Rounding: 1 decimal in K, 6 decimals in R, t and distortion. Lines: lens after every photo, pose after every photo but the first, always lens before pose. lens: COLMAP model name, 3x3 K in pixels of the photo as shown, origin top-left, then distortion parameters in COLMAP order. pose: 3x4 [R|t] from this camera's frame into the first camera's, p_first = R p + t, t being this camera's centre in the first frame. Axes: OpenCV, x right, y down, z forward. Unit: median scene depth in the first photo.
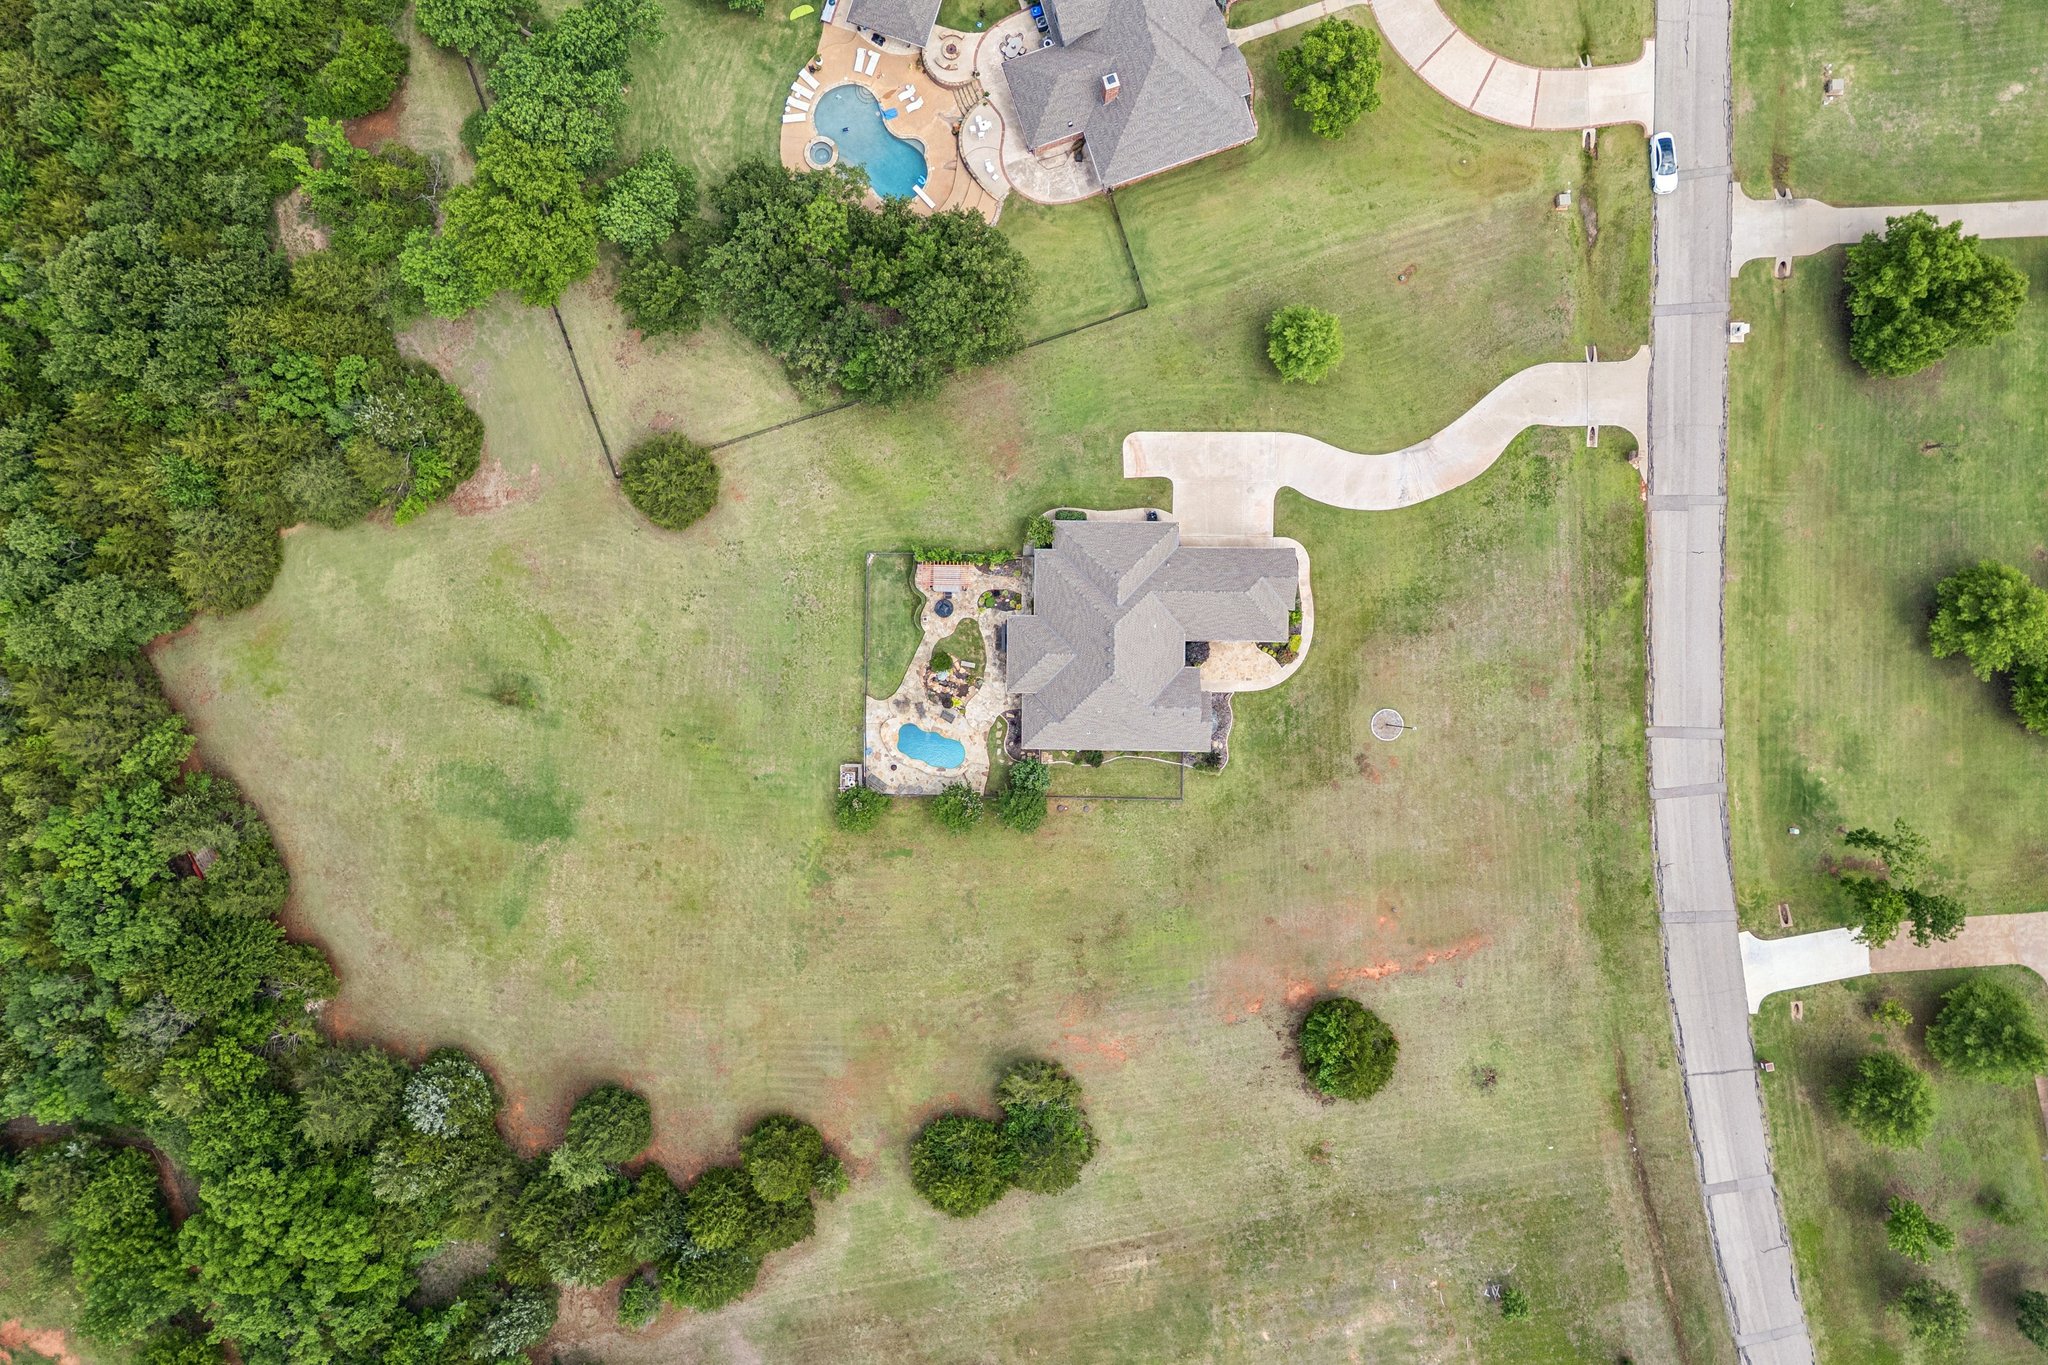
lens RADIAL K [[1436.0, 0, 1025.3], [0, 1436.0, 702.6], [0, 0, 1]] dist [0.068861, -0.074295]
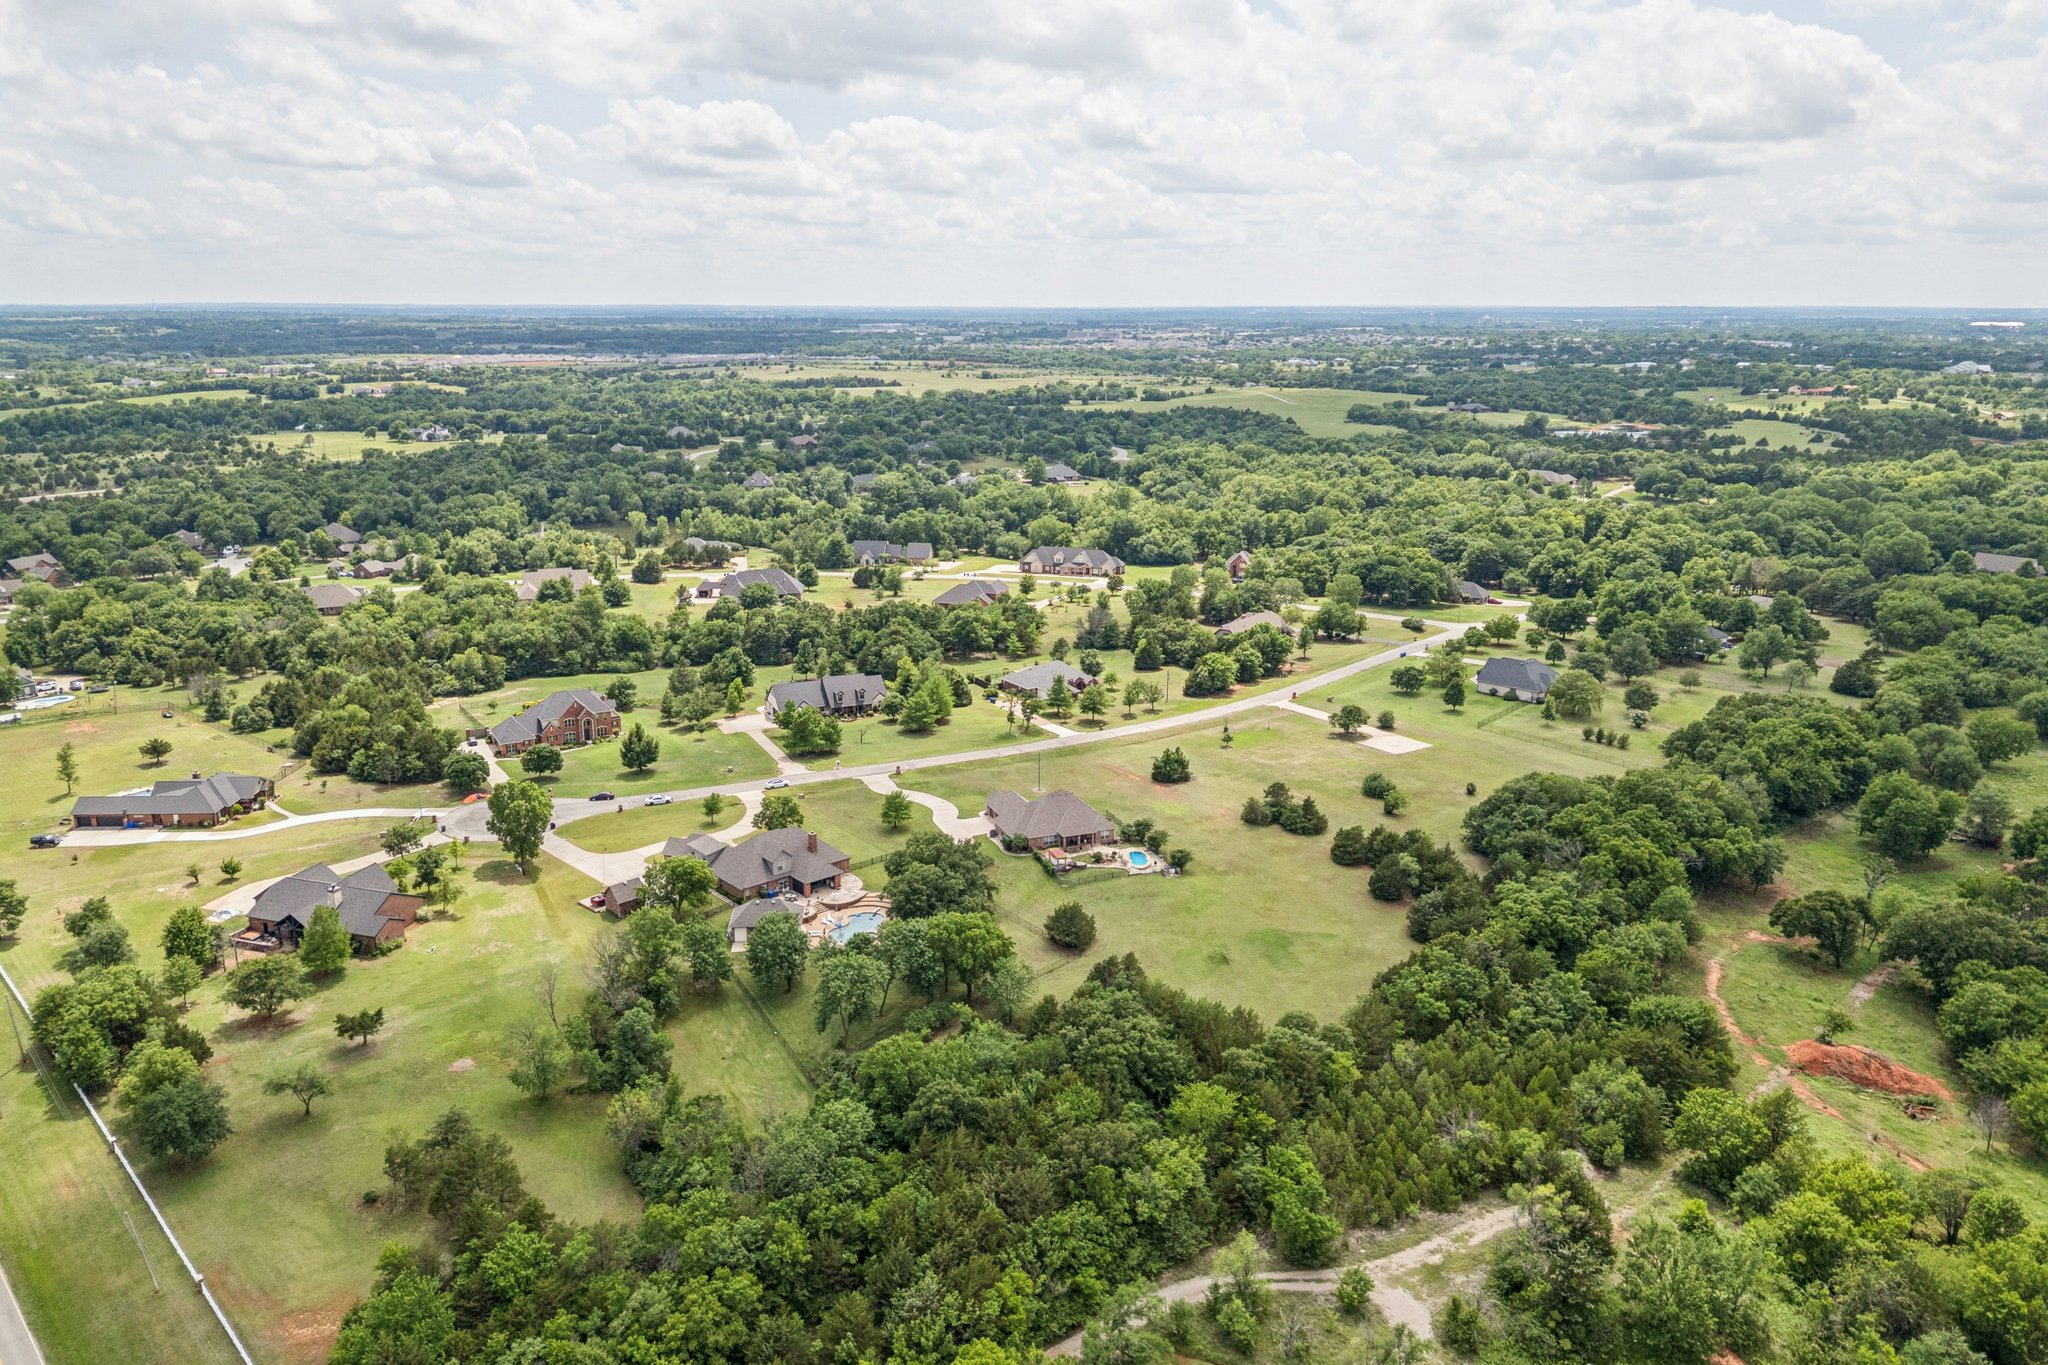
lens RADIAL K [[1439.9, 0, 1024.6], [0, 1439.9, 686.3], [0, 0, 1]] dist [0.089956, -0.116451]
pose [[-0.382522, -0.217788, 0.897912, -1.785715], [0.923764, -0.109463, 0.366985, -0.838852], [0.018363, 0.969838, 0.243057, 0.272093]]
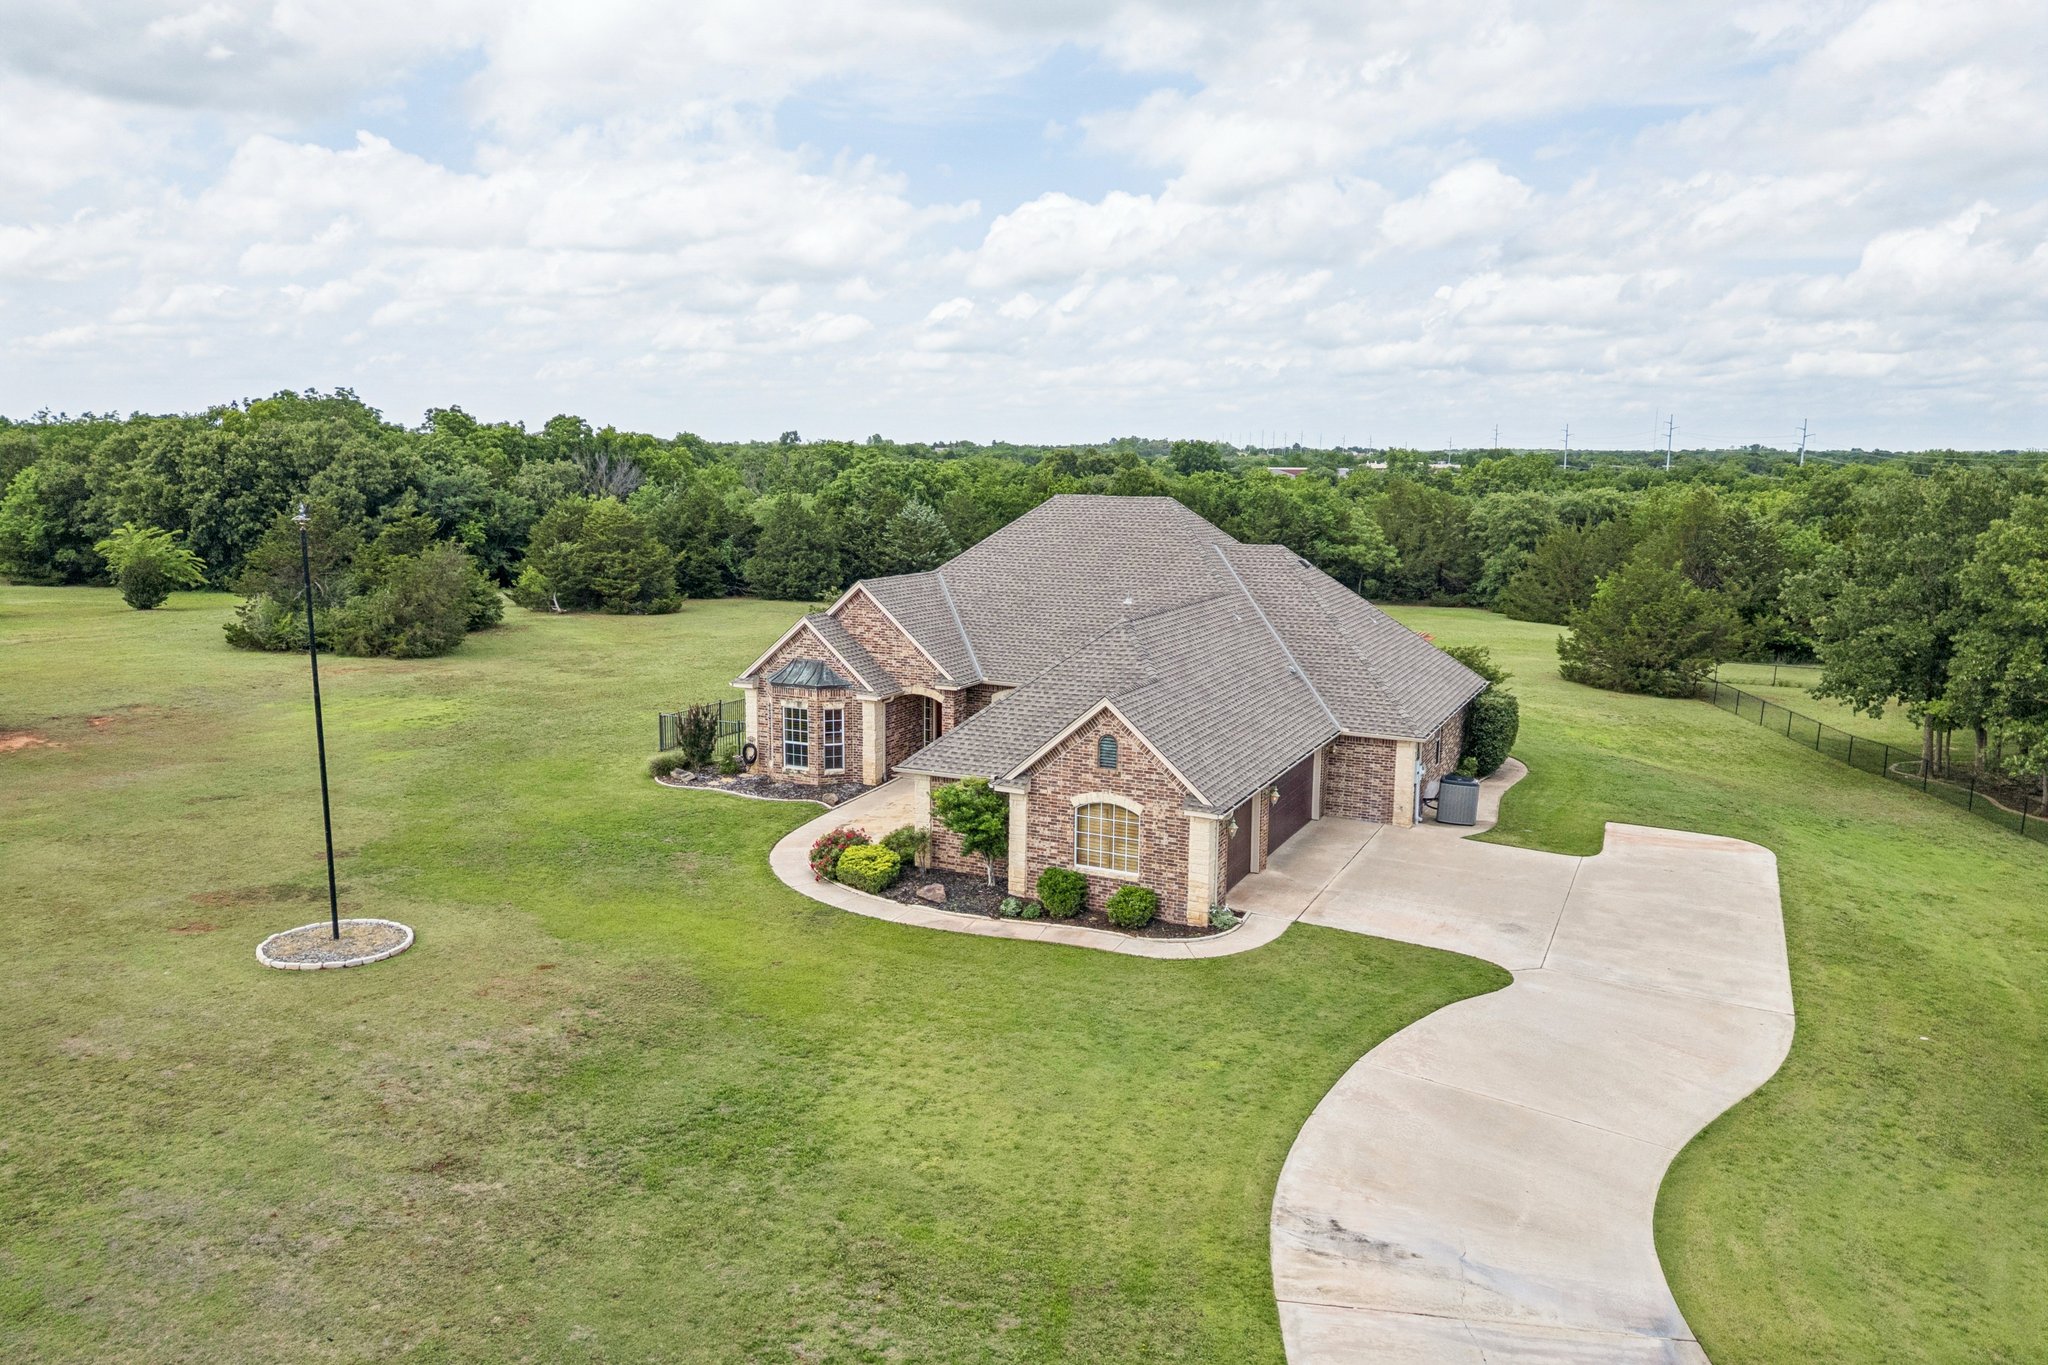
lens RADIAL K [[1433.4, 0, 1024.0], [0, 1433.4, 682.5], [0, 0, 1]] dist [0.075233, -0.073436]
pose [[-0.421215, 0.166636, -0.891521, 0.398478], [-0.906892, -0.089452, 0.411758, -0.169589], [-0.011135, 0.981953, 0.188800, 0.915599]]
